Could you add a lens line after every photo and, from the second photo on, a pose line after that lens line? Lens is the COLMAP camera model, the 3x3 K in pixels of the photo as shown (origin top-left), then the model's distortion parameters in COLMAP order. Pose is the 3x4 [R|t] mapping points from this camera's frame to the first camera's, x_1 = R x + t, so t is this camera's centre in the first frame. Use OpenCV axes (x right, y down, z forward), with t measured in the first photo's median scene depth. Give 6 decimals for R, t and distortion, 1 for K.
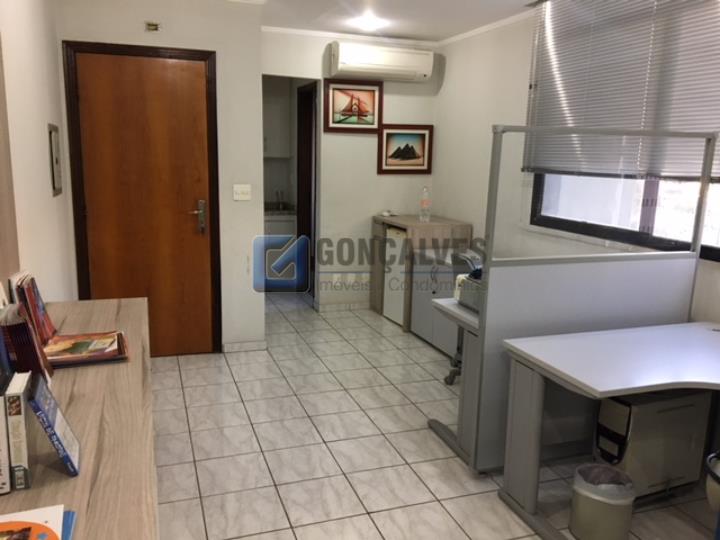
lens RADIAL K [[605.4, 0, 358.5], [0, 605.4, 268.6], [0, 0, 1]] dist [0.042241, -0.040480]
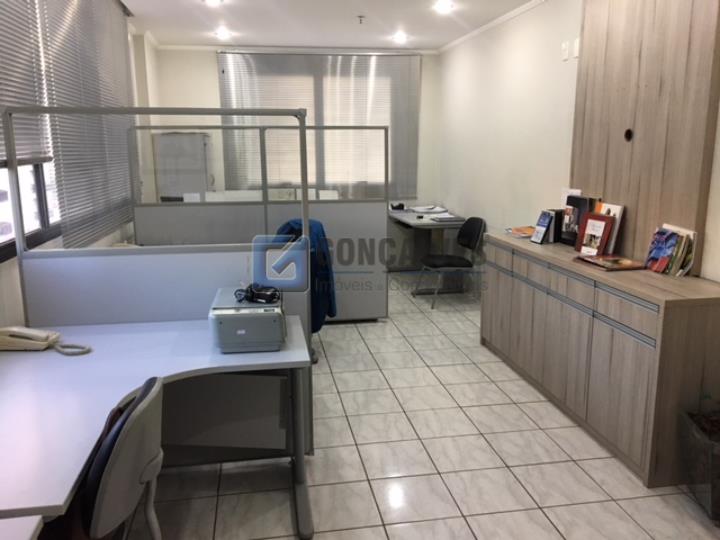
lens RADIAL K [[605.4, 0, 355.7], [0, 605.4, 270.5], [0, 0, 1]] dist [0.042241, -0.040480]
pose [[-0.984958, -0.060275, 0.161938, -0.020223], [0.006710, 0.923136, 0.384415, -0.226269], [-0.172661, 0.379719, -0.908846, 1.213867]]
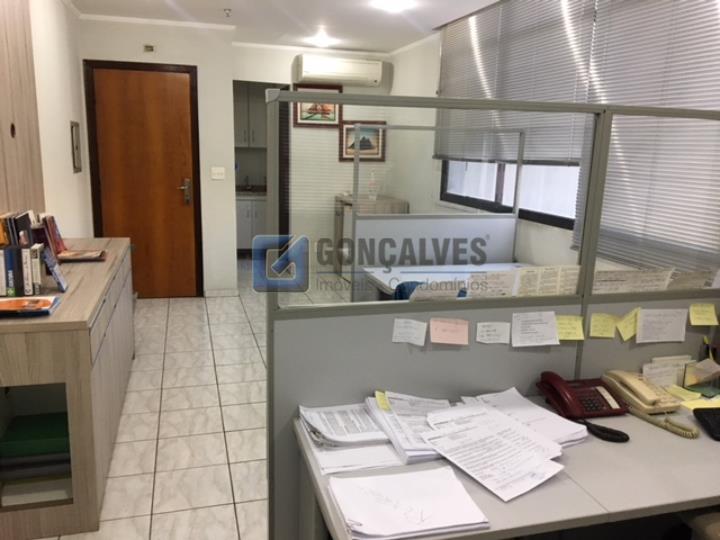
lens RADIAL K [[605.4, 0, 357.4], [0, 605.4, 272.6], [0, 0, 1]] dist [0.042241, -0.040480]
pose [[0.998075, 0.015550, -0.060043, 0.194763], [-0.014597, 0.999761, 0.016281, 0.064396], [0.060281, -0.015373, 0.998063, -0.299982]]
